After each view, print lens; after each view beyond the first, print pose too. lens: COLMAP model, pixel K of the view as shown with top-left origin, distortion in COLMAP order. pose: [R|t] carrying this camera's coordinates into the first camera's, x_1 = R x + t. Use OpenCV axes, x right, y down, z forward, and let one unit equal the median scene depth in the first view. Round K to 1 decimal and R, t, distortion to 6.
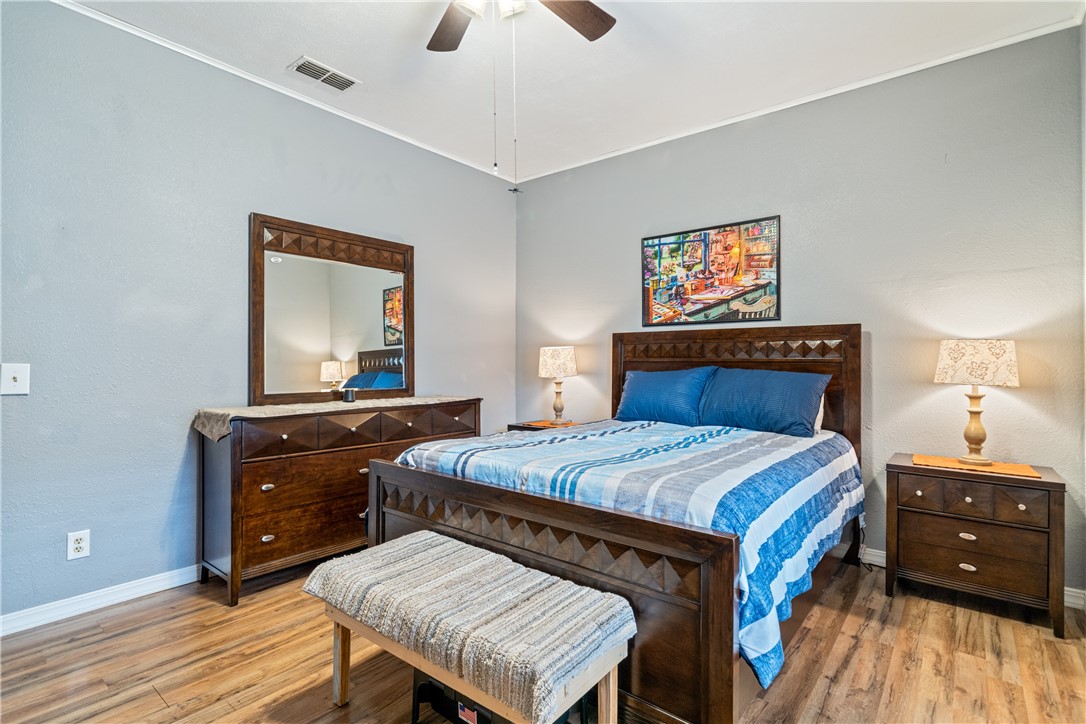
lens RADIAL K [[529.7, 0, 543.9], [0, 529.7, 363.1], [0, 0, 1]] dist [0.000219, -0.000124]
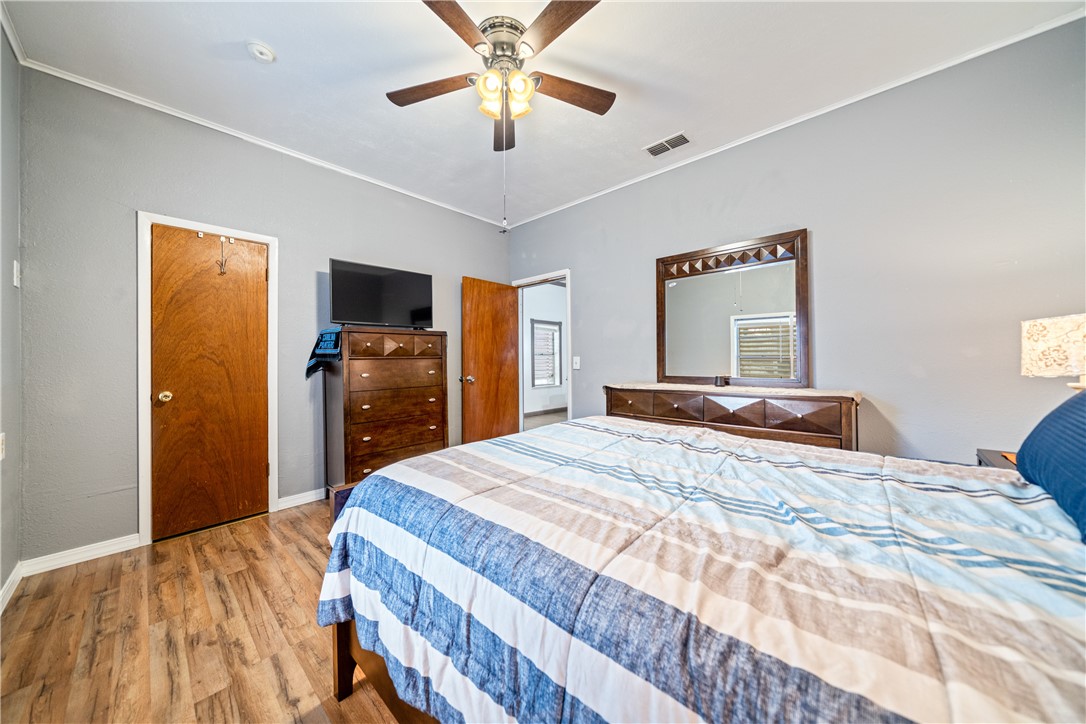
lens RADIAL K [[381.2, 0, 544.9], [0, 381.2, 358.7], [0, 0, 1]] dist [-0.001581, -0.000270]
pose [[-0.081775, 0.003394, -0.996645, 0.580862], [0.009657, 0.999950, 0.002613, 0.004394], [0.996604, -0.009411, -0.081803, 0.737911]]
